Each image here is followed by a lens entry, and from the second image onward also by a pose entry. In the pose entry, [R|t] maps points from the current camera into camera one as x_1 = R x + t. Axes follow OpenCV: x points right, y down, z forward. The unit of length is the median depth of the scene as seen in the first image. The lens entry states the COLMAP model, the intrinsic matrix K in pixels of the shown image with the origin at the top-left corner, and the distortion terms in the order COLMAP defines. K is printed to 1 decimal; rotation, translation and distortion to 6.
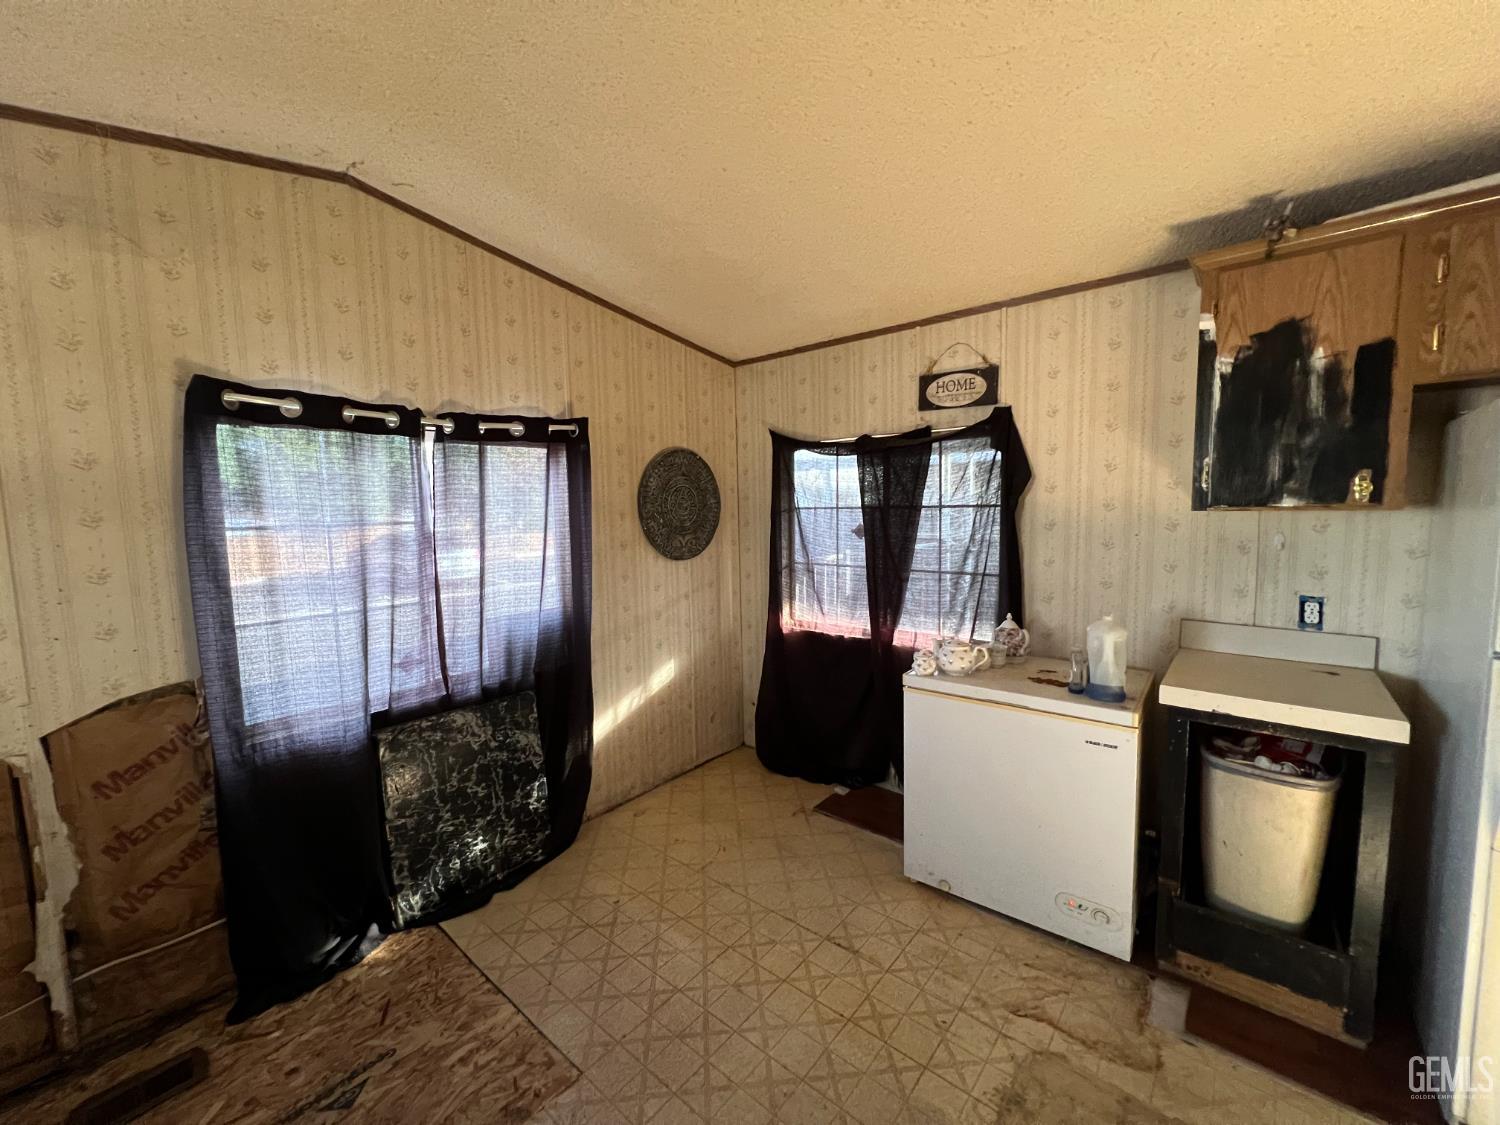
lens RADIAL K [[604.4, 0, 747.9], [0, 604.4, 561.1], [0, 0, 1]] dist [-0.000554, 0.000149]
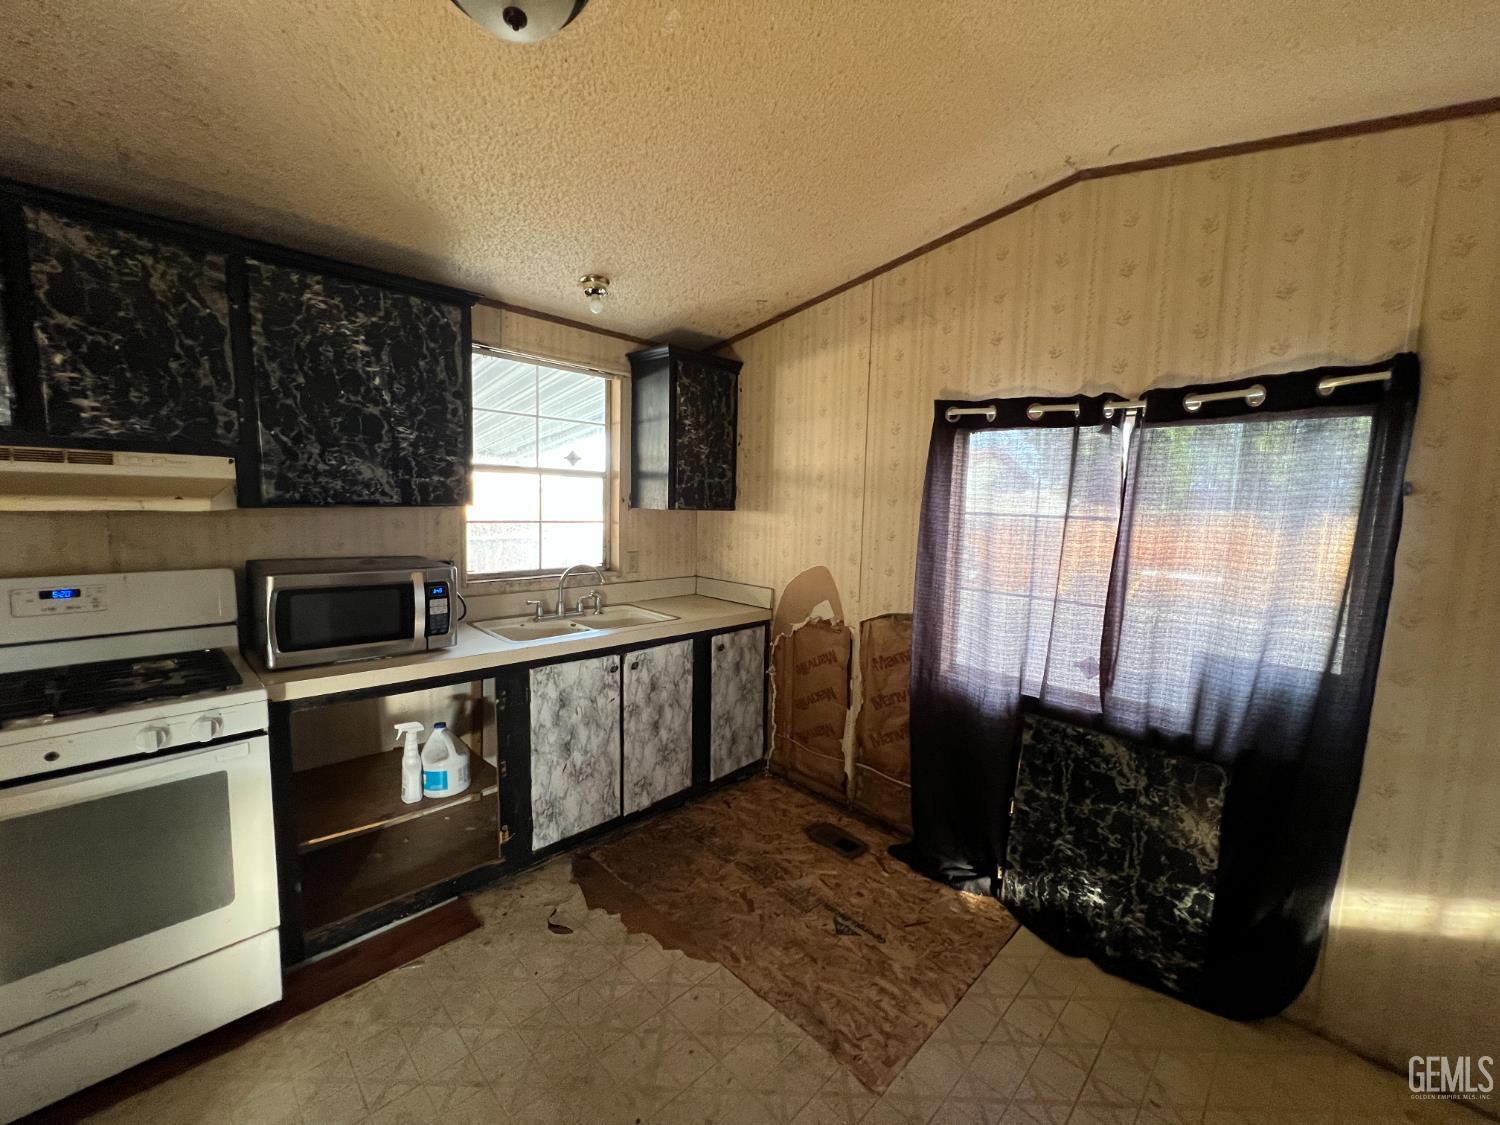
lens RADIAL K [[604.4, 0, 748.4], [0, 604.4, 562.7], [0, 0, 1]] dist [-0.000554, 0.000149]
pose [[-0.088736, 0.123822, -0.988329, 0.444344], [-0.127588, 0.982656, 0.134567, -0.056223], [0.987850, 0.138040, -0.071399, 0.578007]]
